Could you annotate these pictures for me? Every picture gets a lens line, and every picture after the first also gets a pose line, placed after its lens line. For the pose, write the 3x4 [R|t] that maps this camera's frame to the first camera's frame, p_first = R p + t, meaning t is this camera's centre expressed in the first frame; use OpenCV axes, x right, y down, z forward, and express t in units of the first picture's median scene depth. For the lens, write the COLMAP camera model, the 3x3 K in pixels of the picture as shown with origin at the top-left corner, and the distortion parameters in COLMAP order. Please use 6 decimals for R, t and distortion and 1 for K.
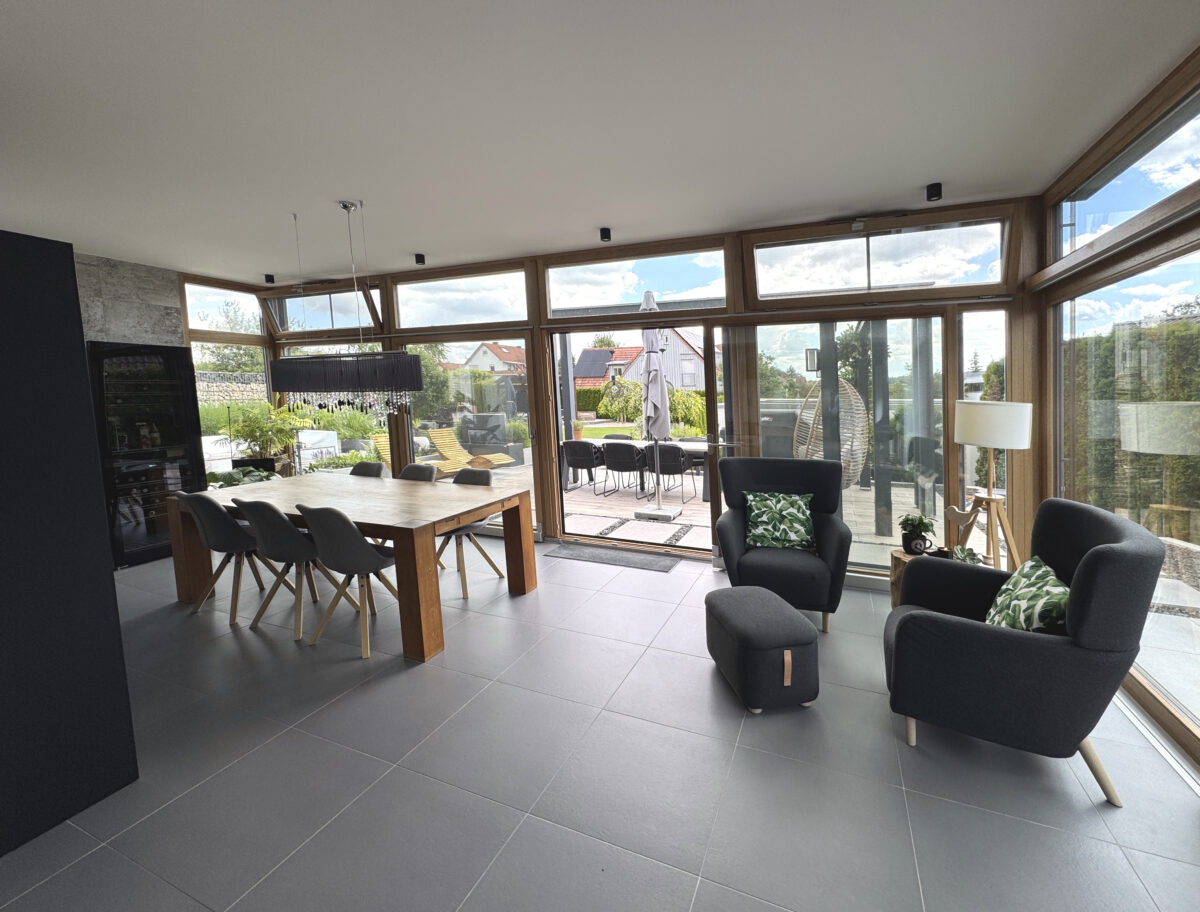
lens RADIAL K [[504.9, 0, 594.9], [0, 504.9, 426.5], [0, 0, 1]] dist [-0.001578, -0.000215]
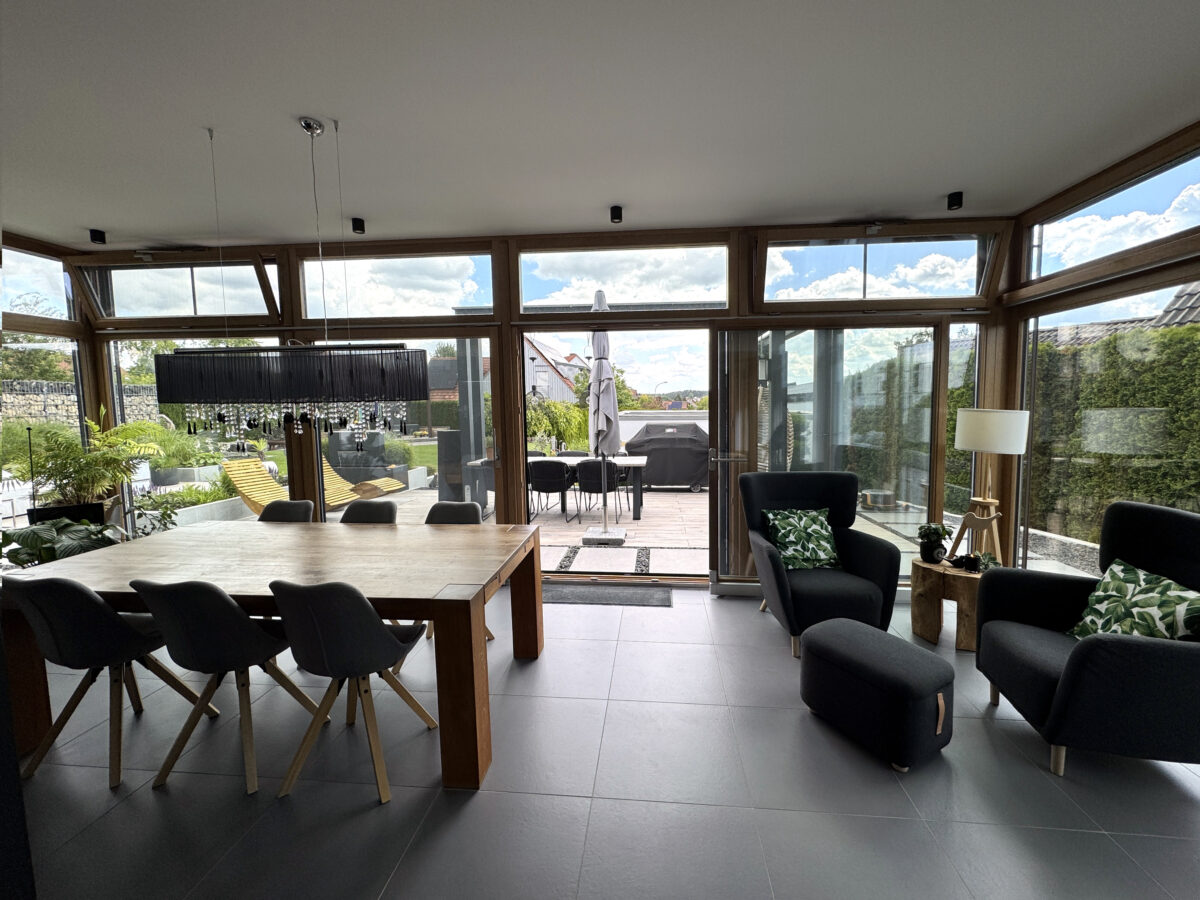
lens RADIAL K [[519.4, 0, 588.0], [0, 519.4, 437.0], [0, 0, 1]] dist [0.000330, 0.000000]
pose [[0.957149, -0.023095, 0.288673, -0.261623], [0.025257, 0.999674, -0.003769, -0.007684], [-0.288492, 0.010898, 0.957420, 0.177089]]
